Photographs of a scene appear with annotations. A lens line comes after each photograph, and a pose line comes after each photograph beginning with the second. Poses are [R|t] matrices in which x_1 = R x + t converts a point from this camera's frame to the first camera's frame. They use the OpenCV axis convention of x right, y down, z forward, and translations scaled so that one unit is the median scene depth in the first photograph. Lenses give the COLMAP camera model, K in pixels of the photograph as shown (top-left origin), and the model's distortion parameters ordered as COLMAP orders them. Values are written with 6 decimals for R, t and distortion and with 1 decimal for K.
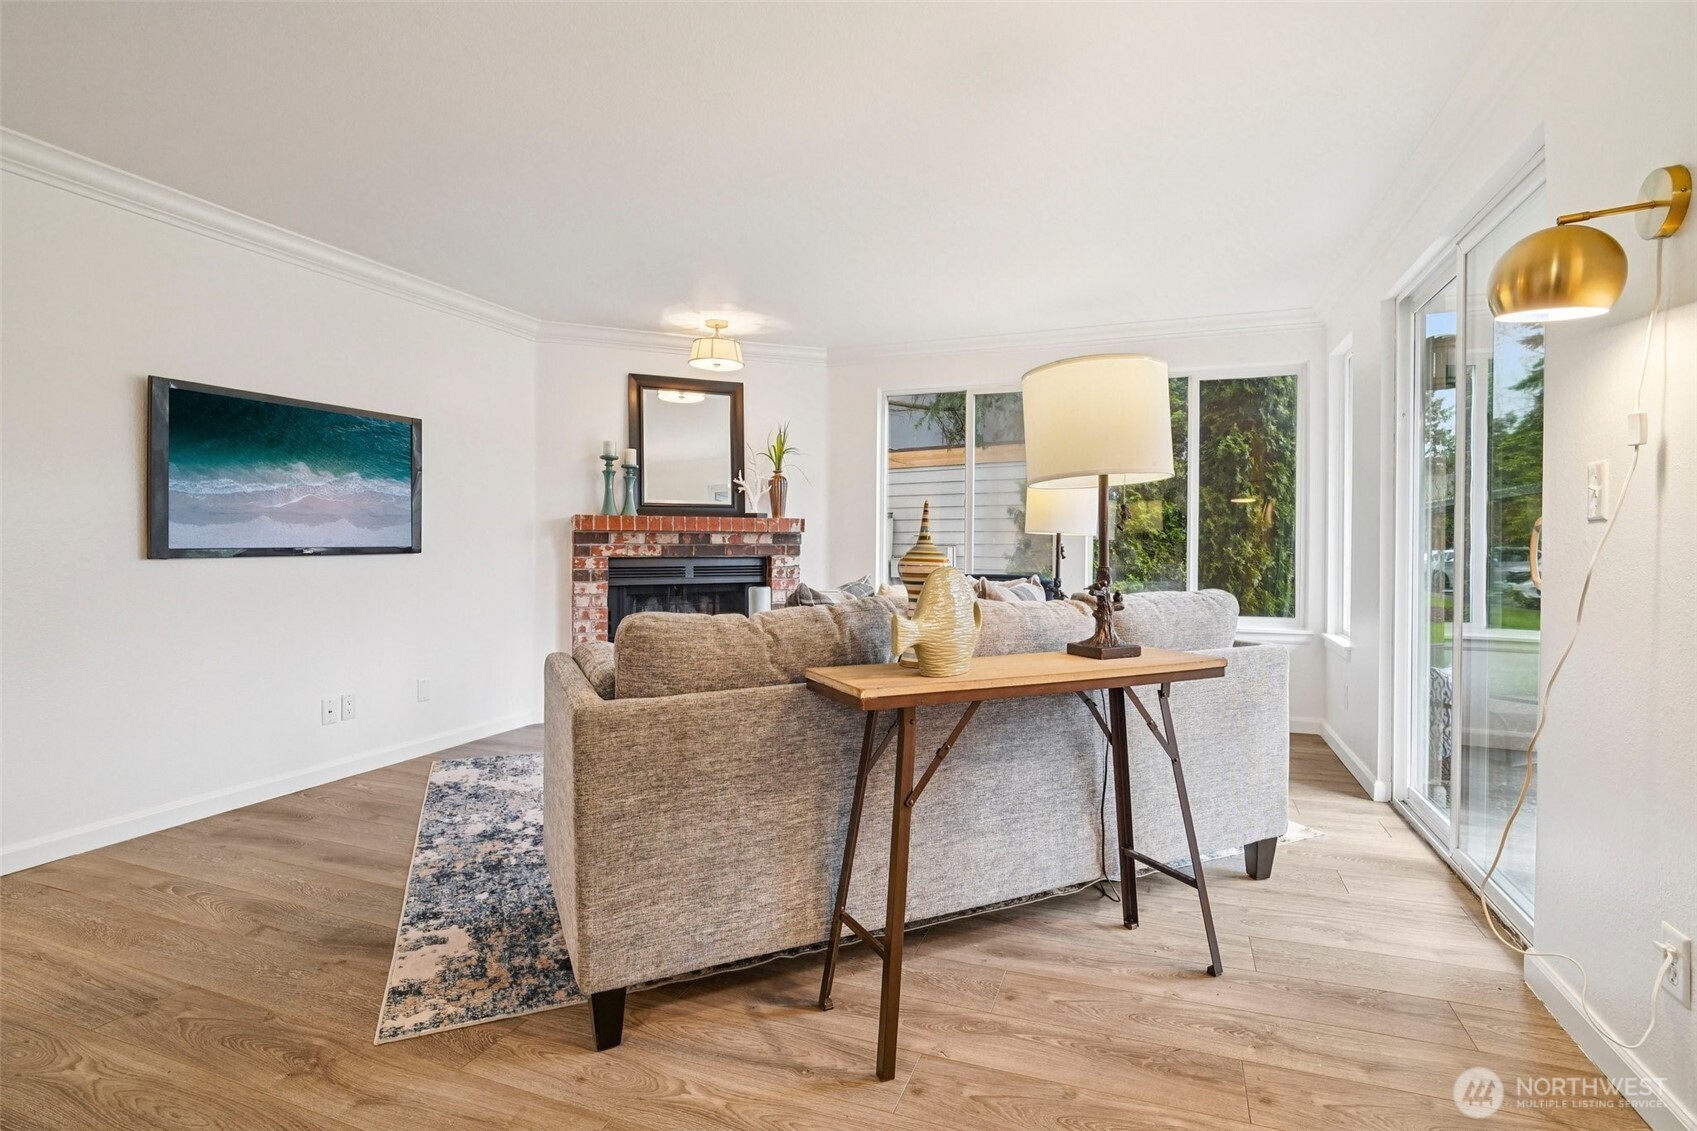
lens RADIAL K [[814.2, 0, 843.0], [0, 814.2, 550.4], [0, 0, 1]] dist [-0.000940, 0.000676]
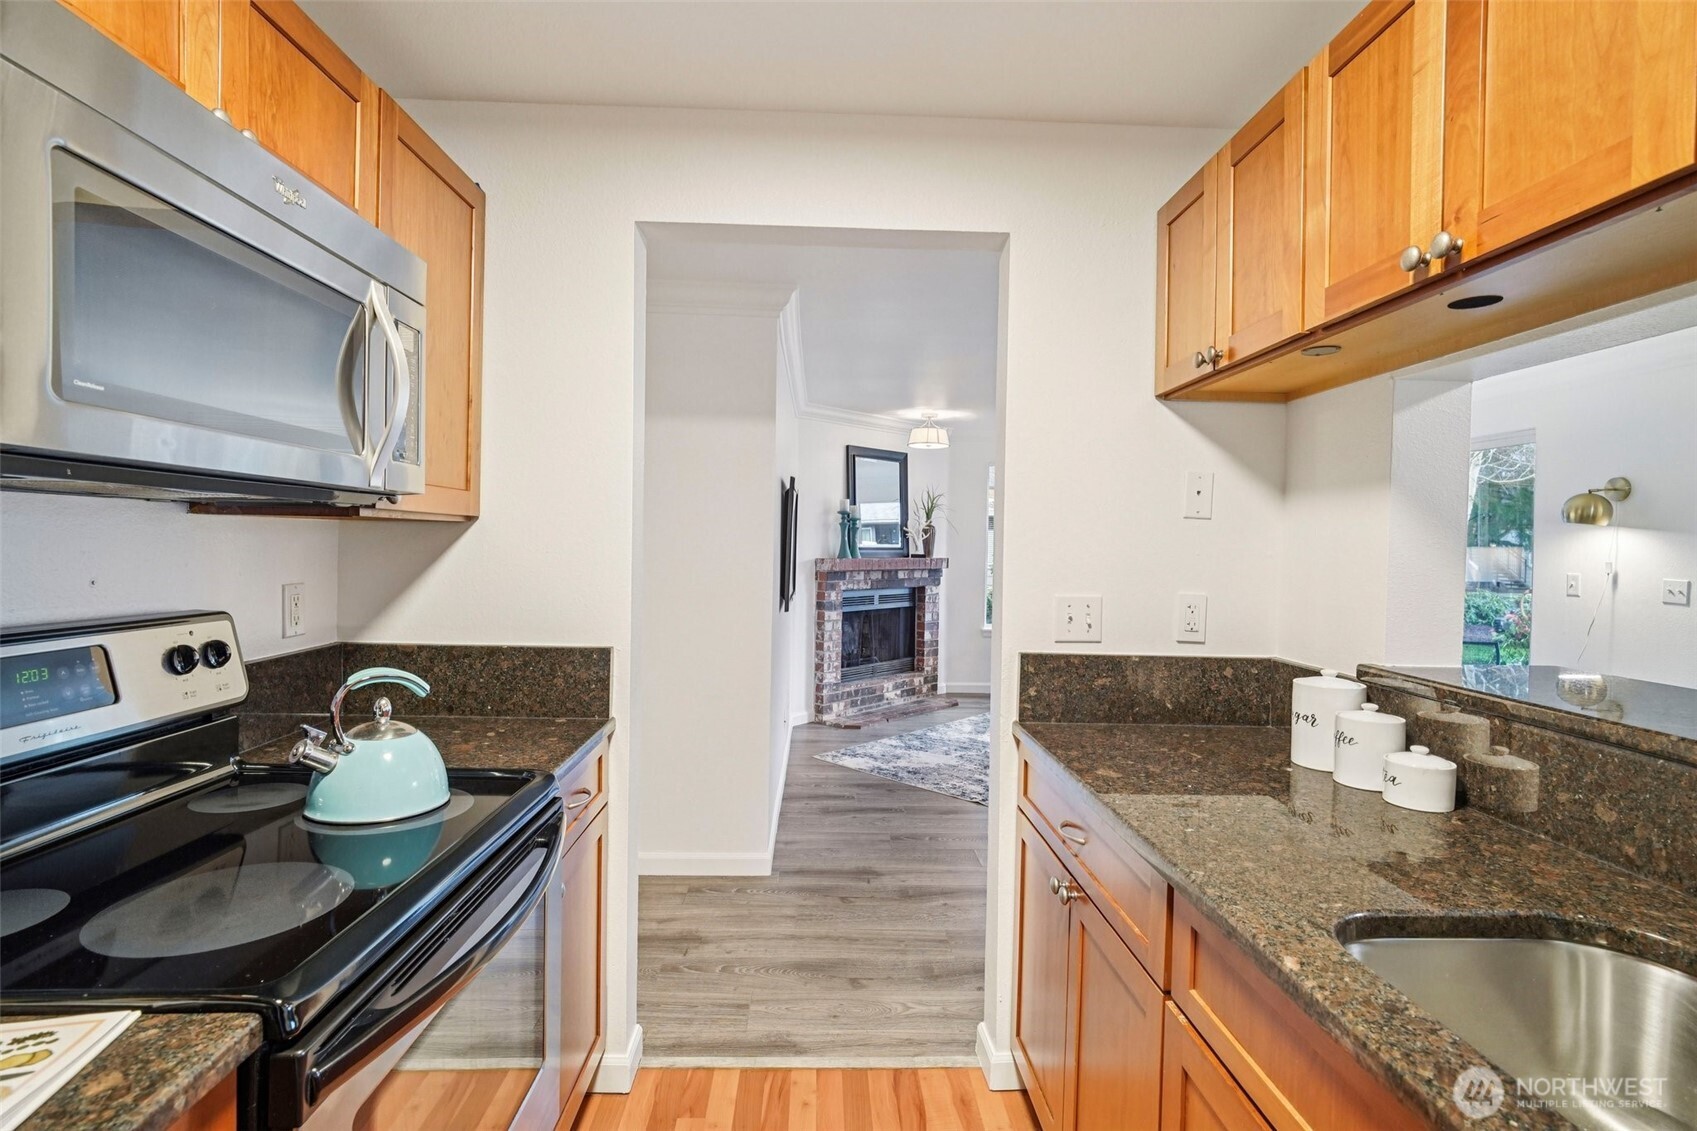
lens RADIAL K [[814.2, 0, 843.0], [0, 814.2, 550.4], [0, 0, 1]] dist [-0.000940, 0.000676]
pose [[0.918382, 0.007981, 0.395614, -0.781625], [-0.010544, 0.999935, 0.004306, -0.059285], [-0.395554, -0.008126, 0.918407, -0.163514]]
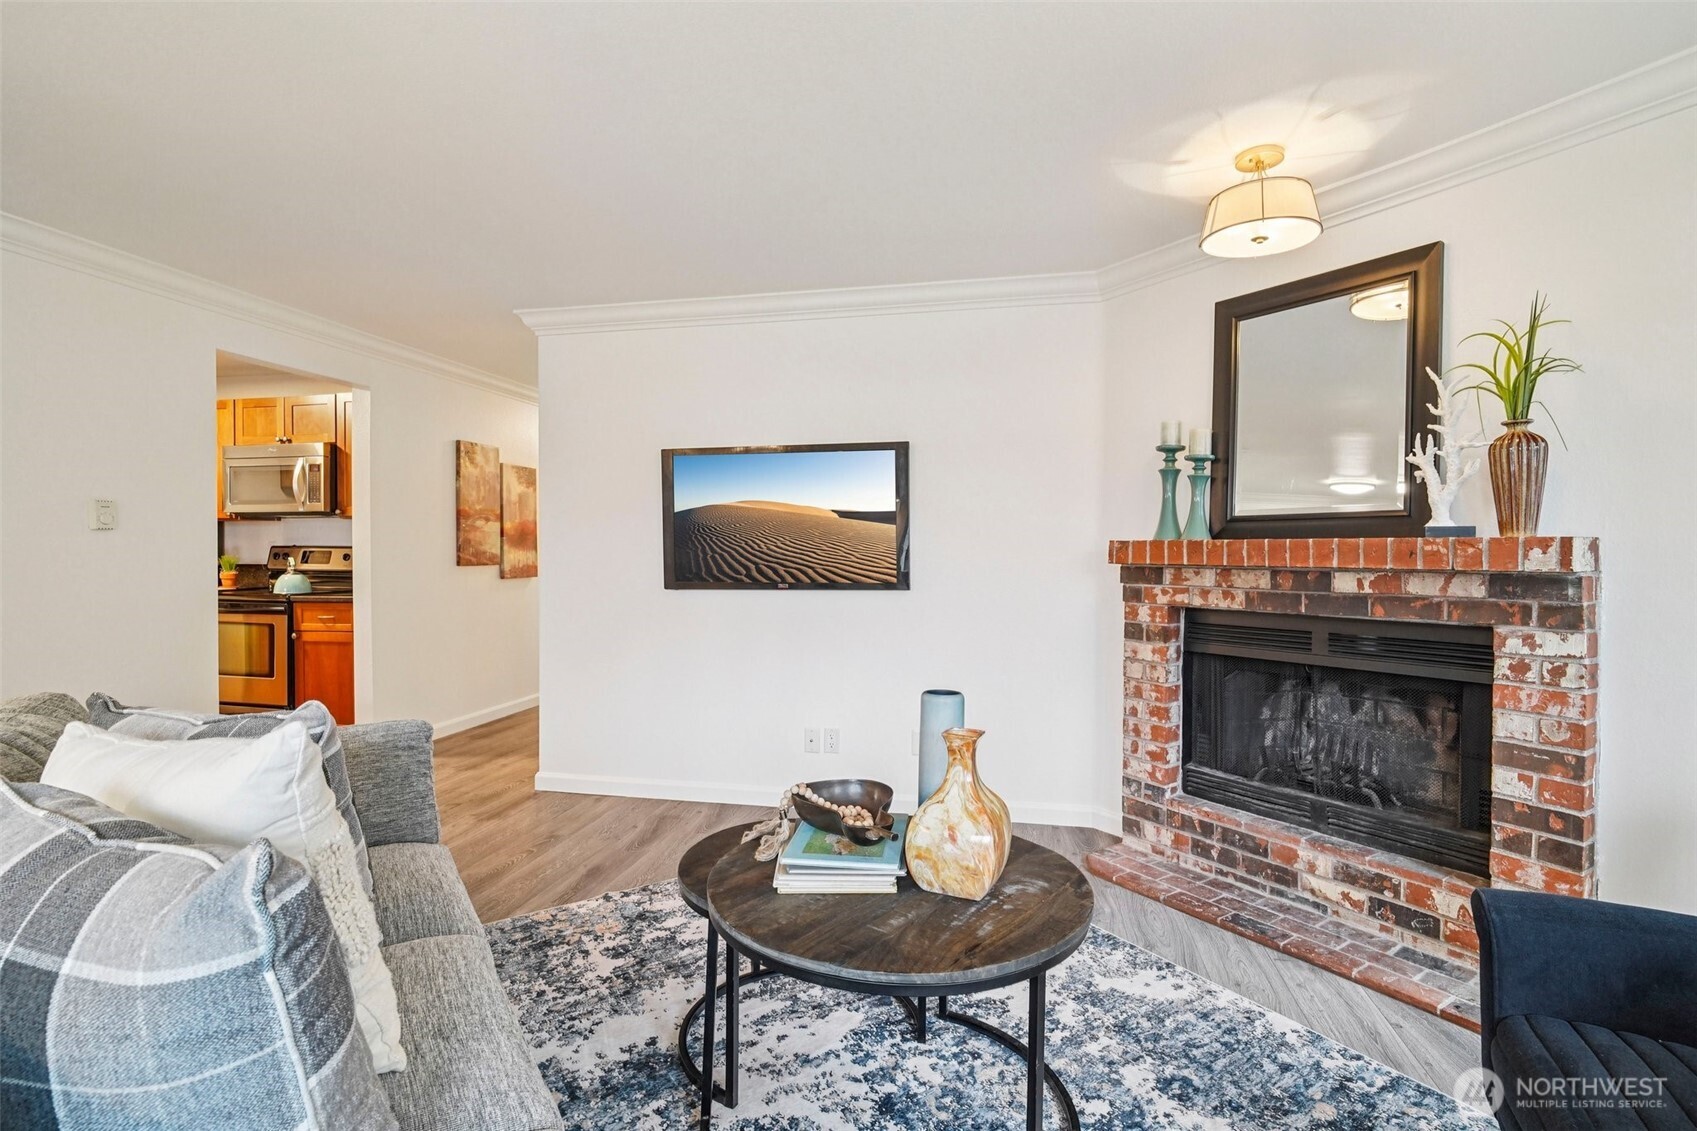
lens RADIAL K [[801.3, 0, 852.8], [0, 801.3, 560.9], [0, 0, 1]] dist [-0.011519, -0.000211]
pose [[0.171226, 0.011785, -0.985161, 0.278576], [-0.007770, 0.999914, 0.010611, -0.031014], [0.985201, 0.005838, 0.171303, 0.645466]]
